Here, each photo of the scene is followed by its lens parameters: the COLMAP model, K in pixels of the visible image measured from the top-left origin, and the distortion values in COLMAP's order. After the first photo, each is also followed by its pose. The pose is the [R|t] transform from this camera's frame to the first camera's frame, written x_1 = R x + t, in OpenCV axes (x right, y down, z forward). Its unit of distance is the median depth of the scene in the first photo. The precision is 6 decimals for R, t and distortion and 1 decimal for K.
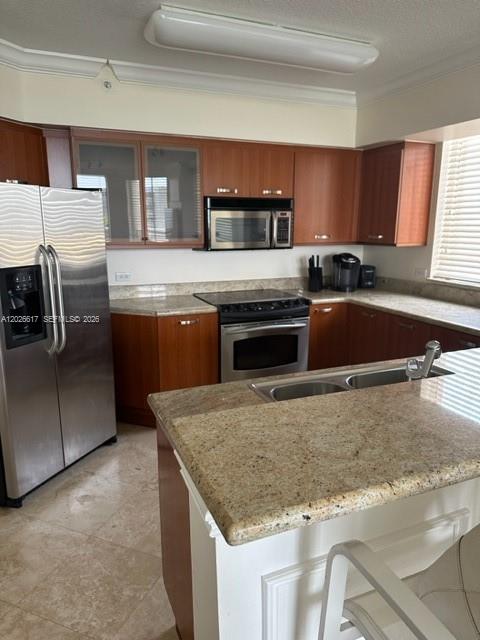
lens RADIAL K [[455.1, 0, 237.4], [0, 455.1, 334.6], [0, 0, 1]] dist [0.096101, -0.153856]
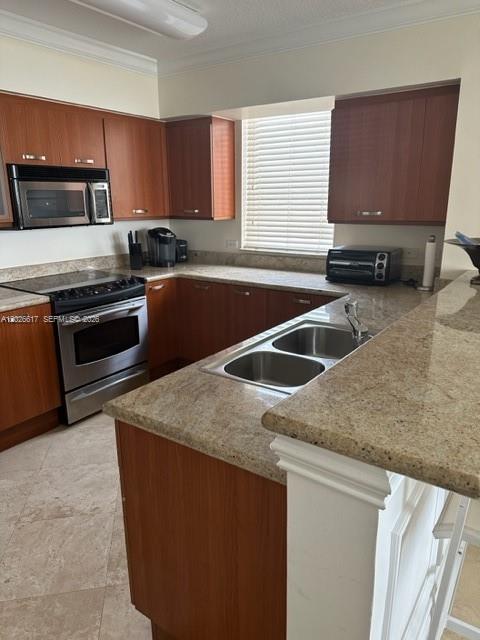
lens RADIAL K [[455.1, 0, 237.4], [0, 455.1, 334.6], [0, 0, 1]] dist [0.096101, -0.153856]
pose [[0.837821, -0.159127, 0.522241, -0.195776], [0.132995, 0.987251, 0.087453, -0.016359], [-0.529499, -0.003815, 0.848302, 0.080476]]
